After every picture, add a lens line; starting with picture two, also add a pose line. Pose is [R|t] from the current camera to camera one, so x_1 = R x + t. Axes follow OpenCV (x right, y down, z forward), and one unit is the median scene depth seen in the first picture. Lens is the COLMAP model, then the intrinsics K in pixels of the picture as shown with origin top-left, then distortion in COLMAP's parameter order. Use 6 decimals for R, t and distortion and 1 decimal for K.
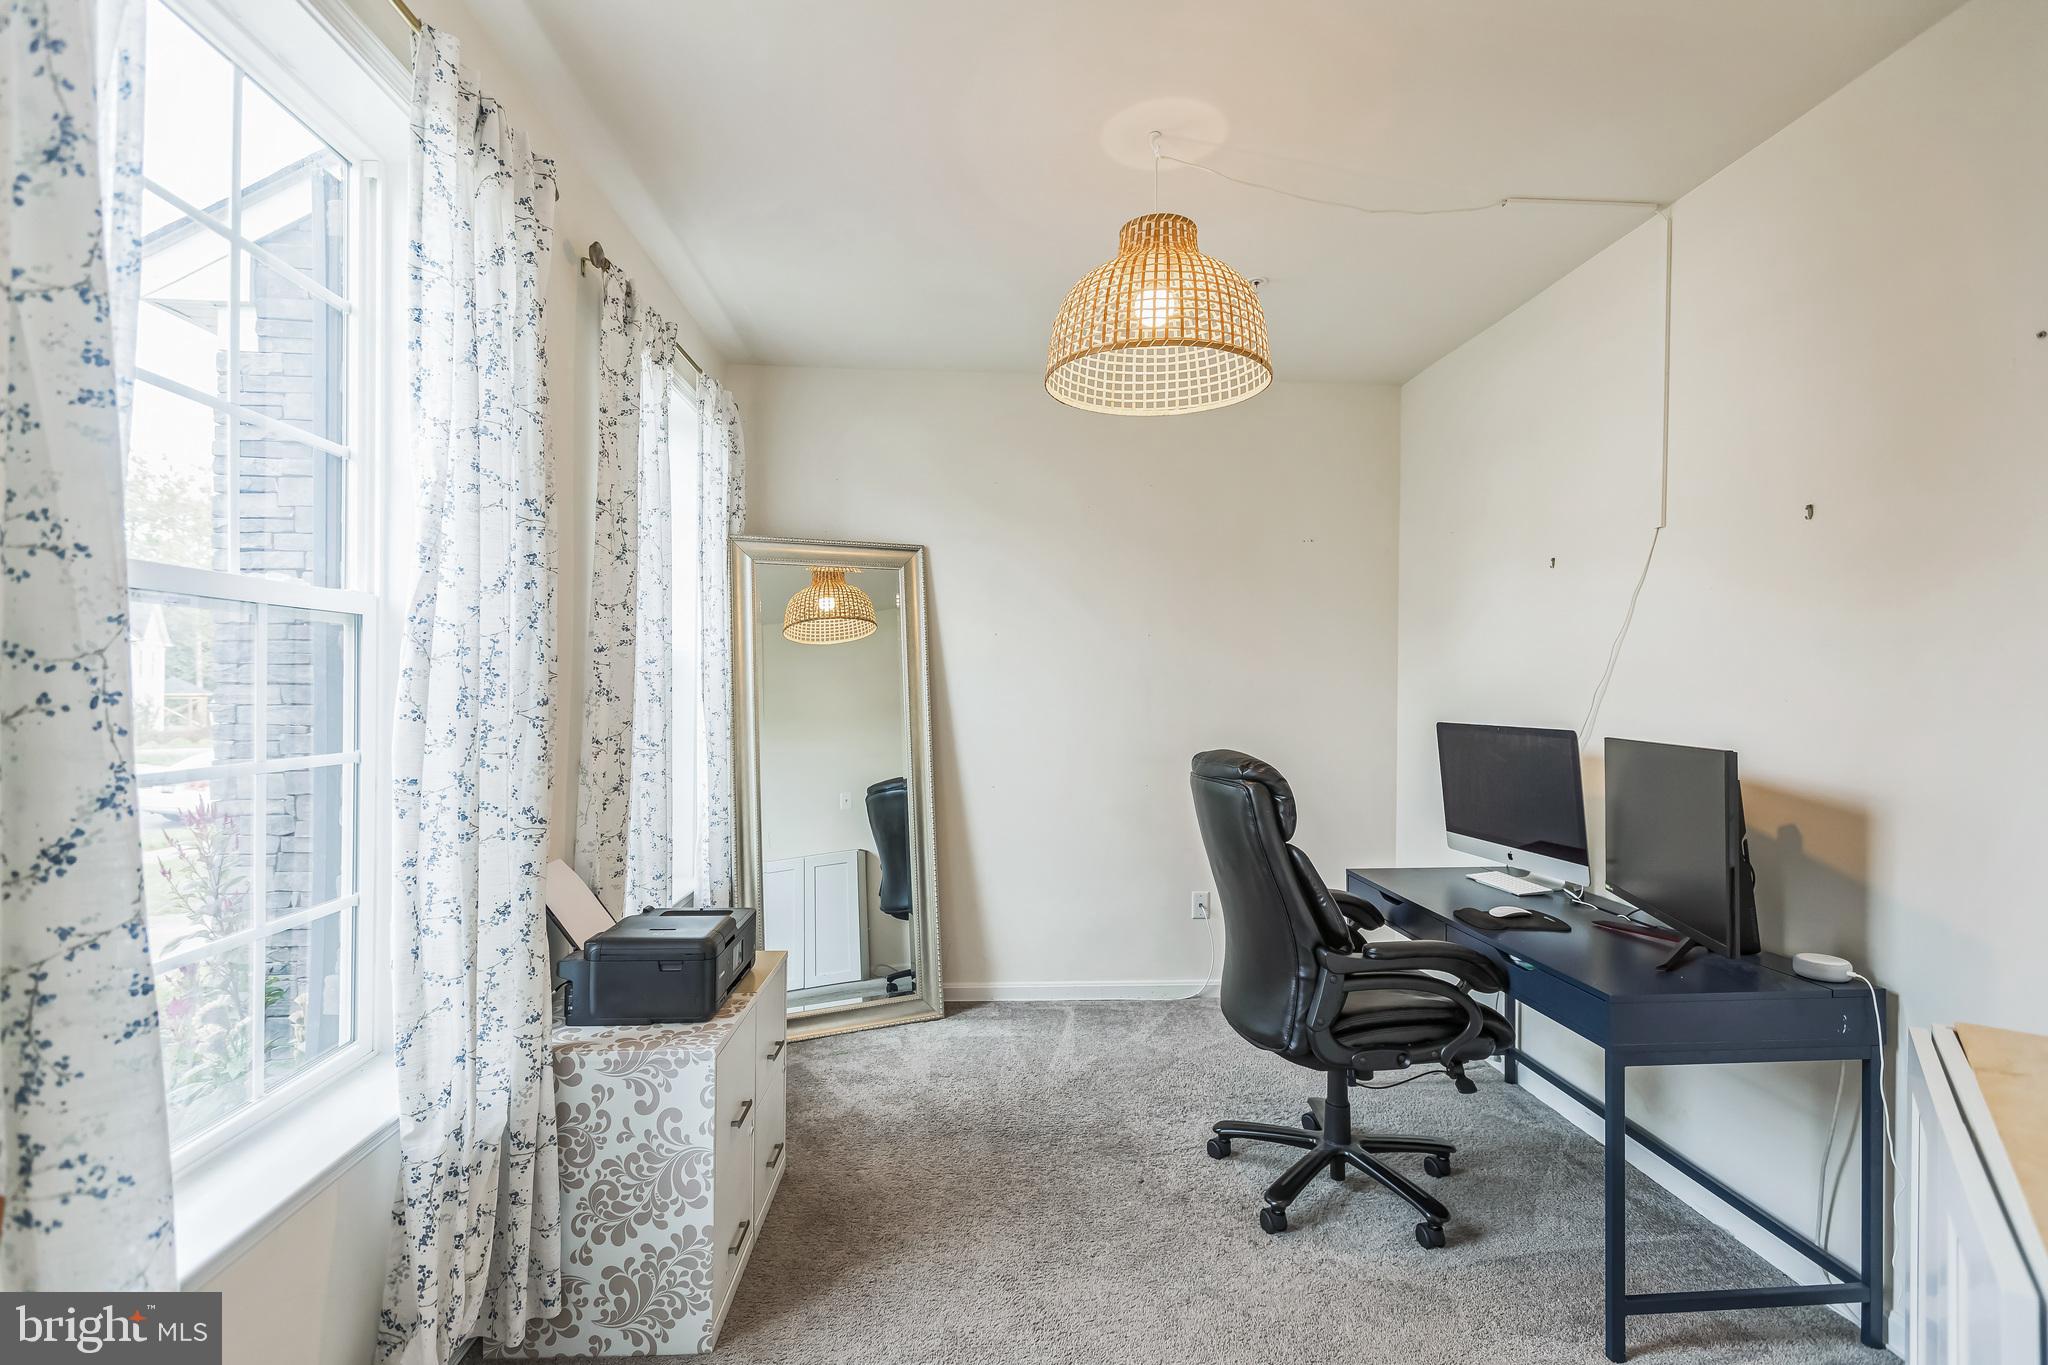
lens RADIAL K [[924.9, 0, 1010.4], [0, 924.9, 680.3], [0, 0, 1]] dist [0.005130, -0.002334]
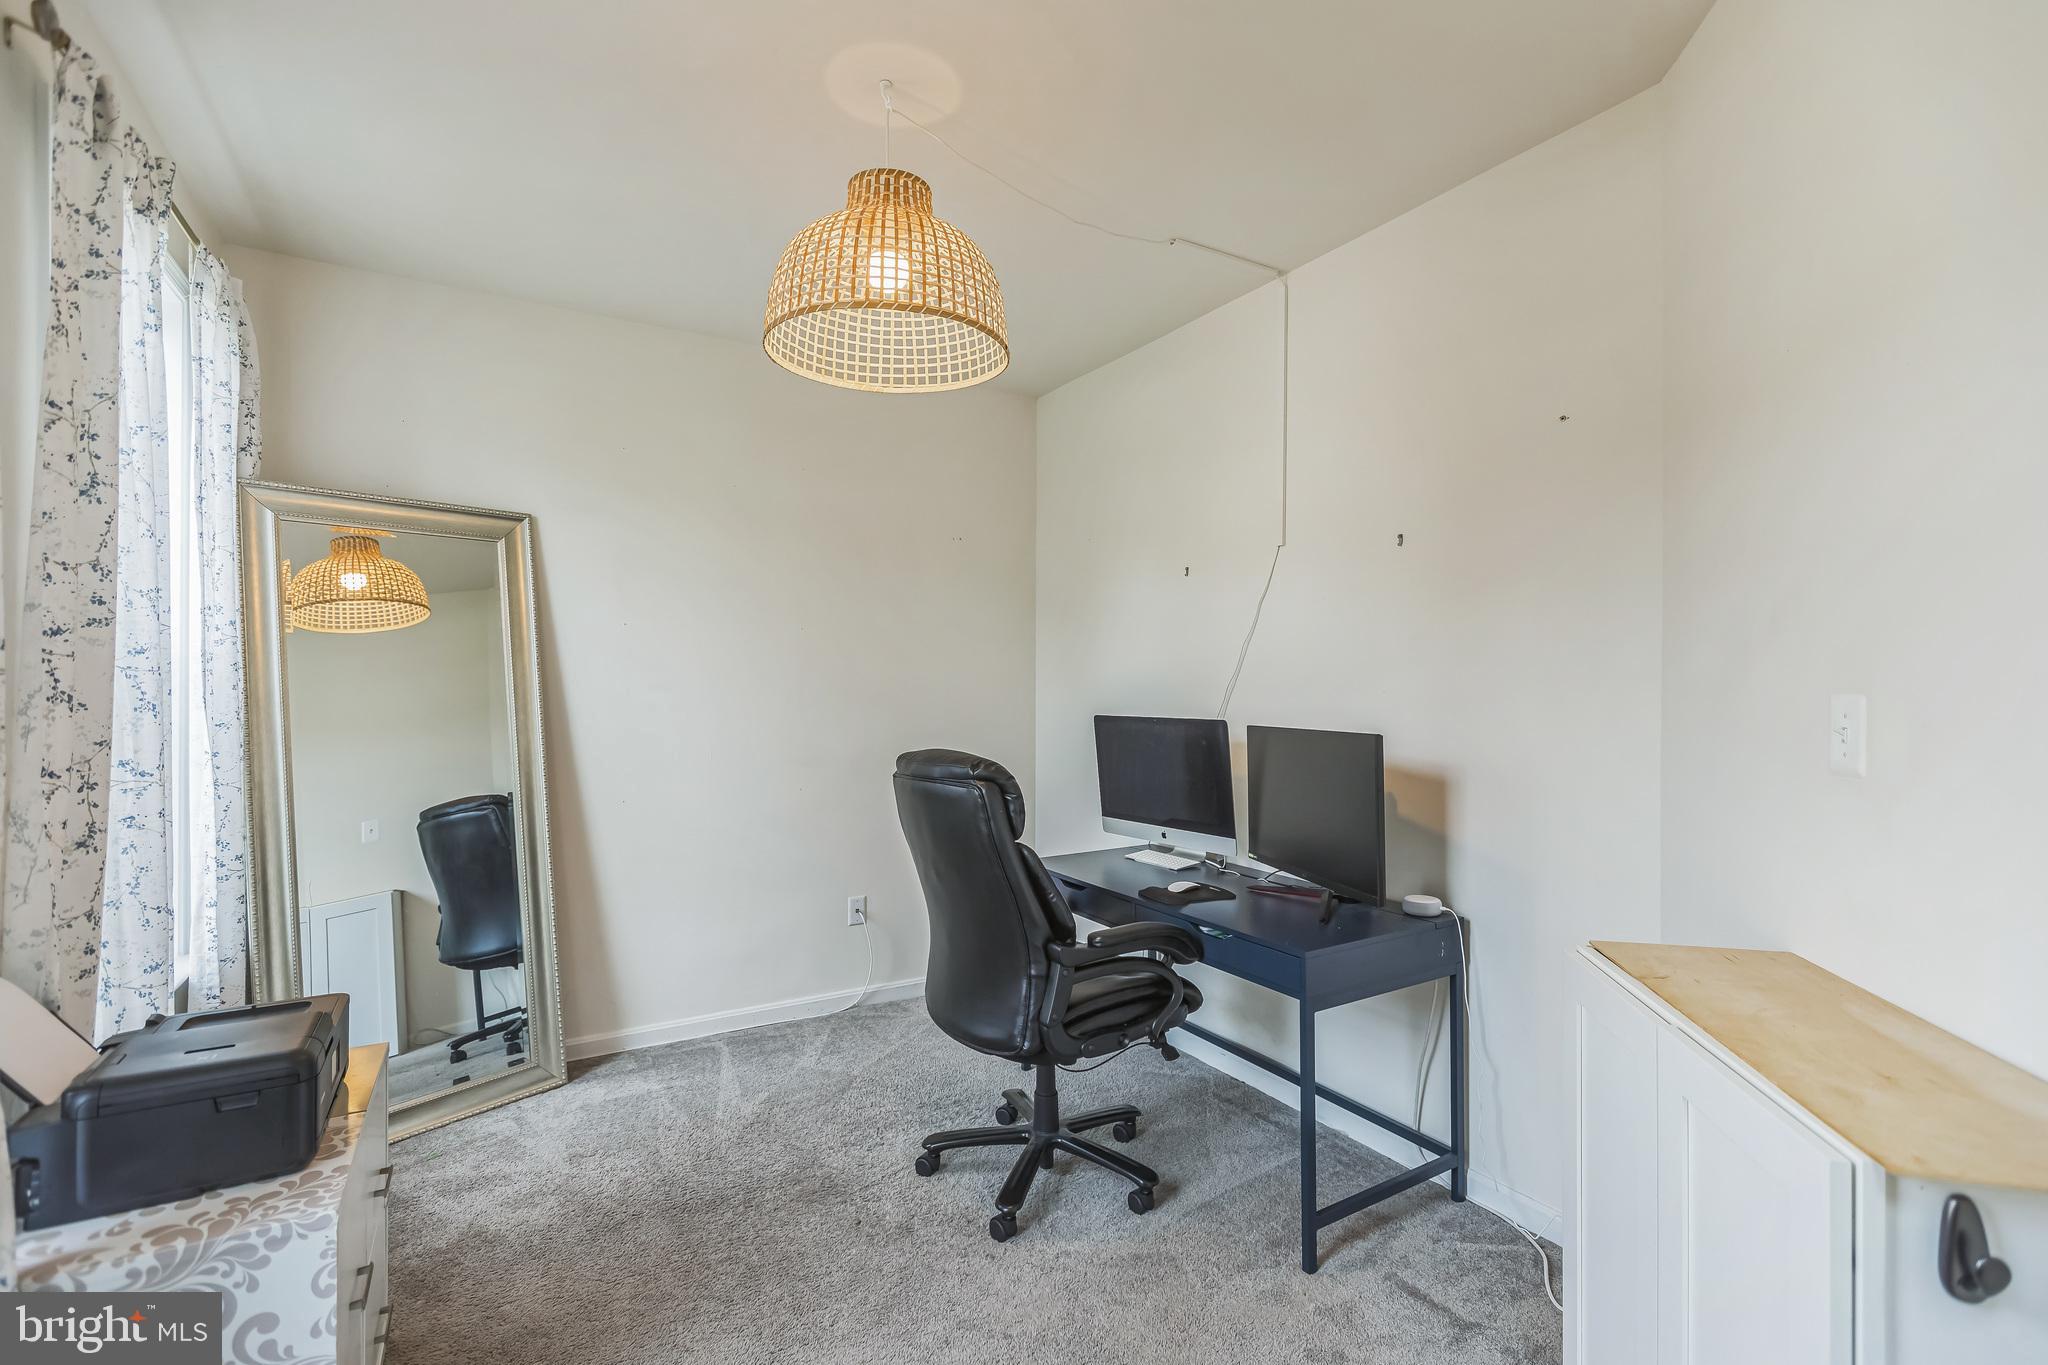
lens RADIAL K [[924.9, 0, 1023.8], [0, 924.9, 678.8], [0, 0, 1]] dist [0.005130, -0.002334]
pose [[0.889329, -0.003303, 0.457257, -0.131546], [0.002512, 0.999994, 0.002338, -0.000067], [-0.457262, -0.000930, 0.889332, 0.108456]]
